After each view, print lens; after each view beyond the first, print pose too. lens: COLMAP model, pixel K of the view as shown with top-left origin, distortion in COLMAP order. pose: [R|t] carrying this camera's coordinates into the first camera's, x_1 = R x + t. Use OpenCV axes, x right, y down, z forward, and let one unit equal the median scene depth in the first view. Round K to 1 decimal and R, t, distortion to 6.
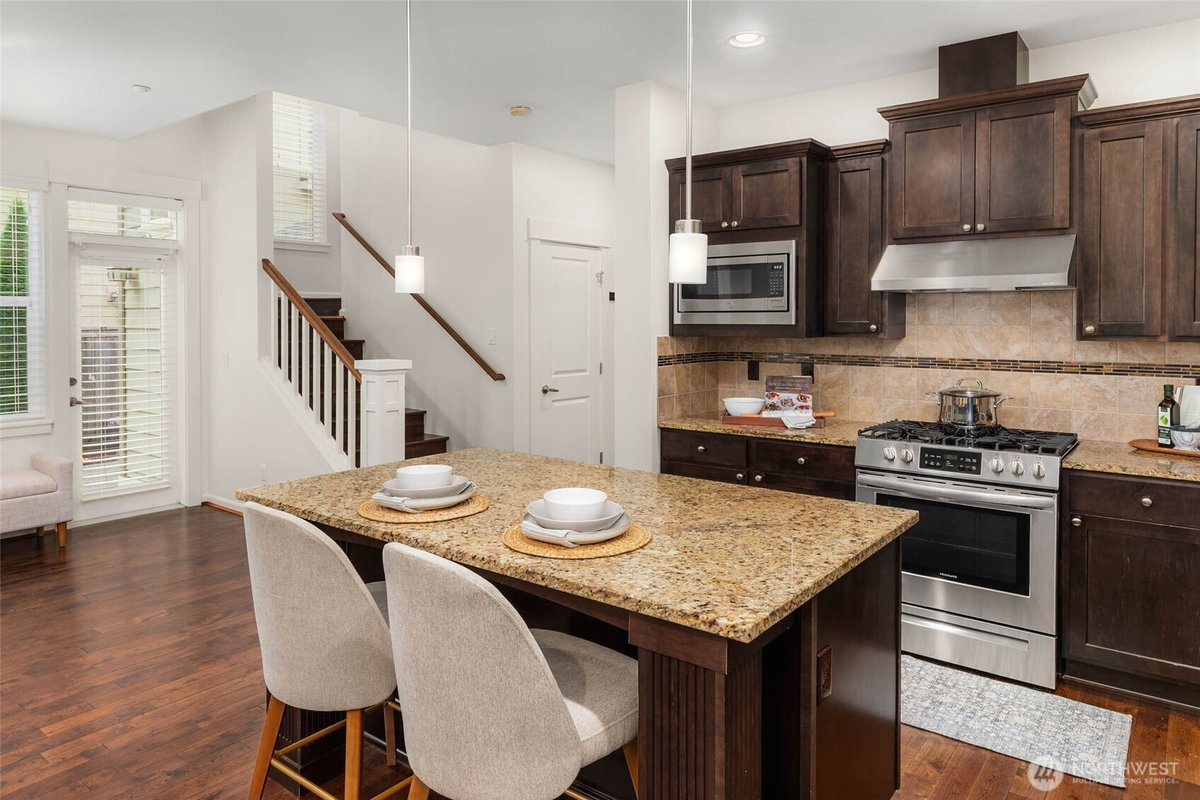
lens RADIAL K [[803.0, 0, 639.1], [0, 803.0, 328.6], [0, 0, 1]] dist [0.010166, -0.002999]
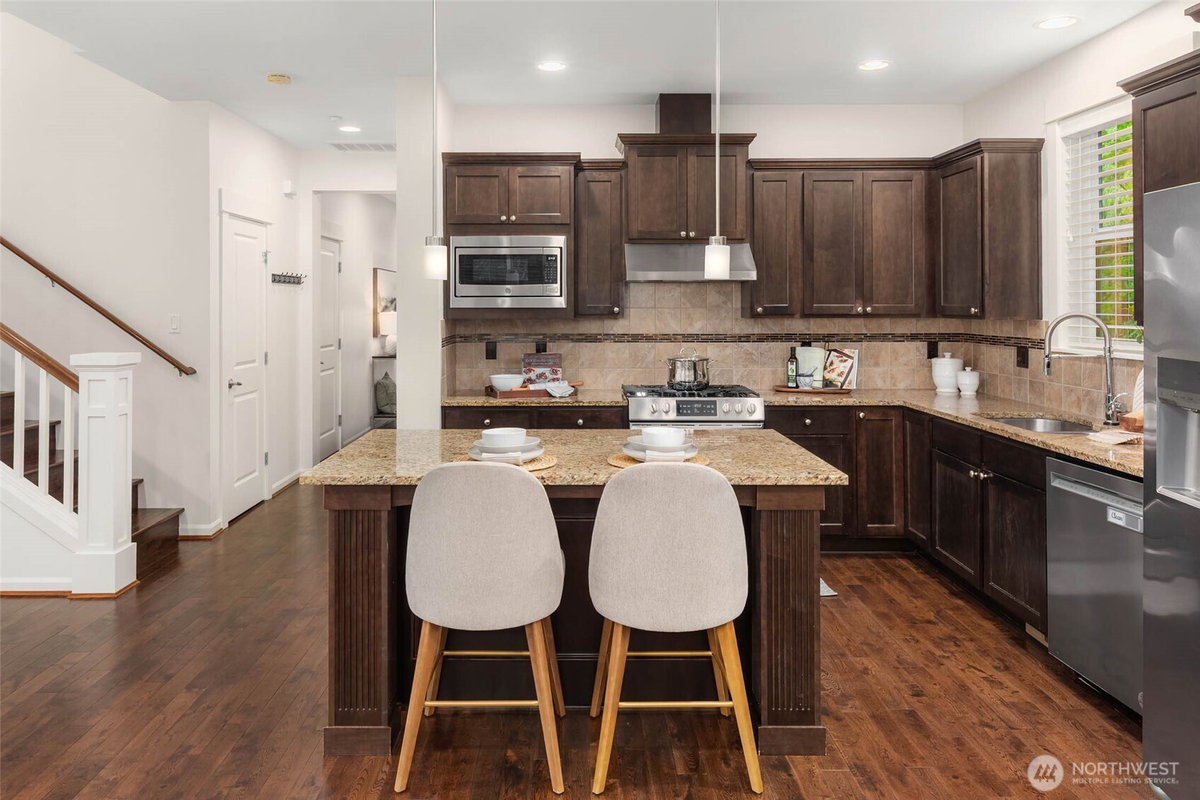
lens RADIAL K [[942.8, 0, 657.2], [0, 942.8, 285.7], [0, 0, 1]] dist [0.007933, -0.002598]
pose [[0.734508, 0.011811, 0.678497, -0.643235], [0.008664, 0.999604, -0.026780, 0.000710], [-0.678545, 0.025549, 0.734115, -0.104779]]
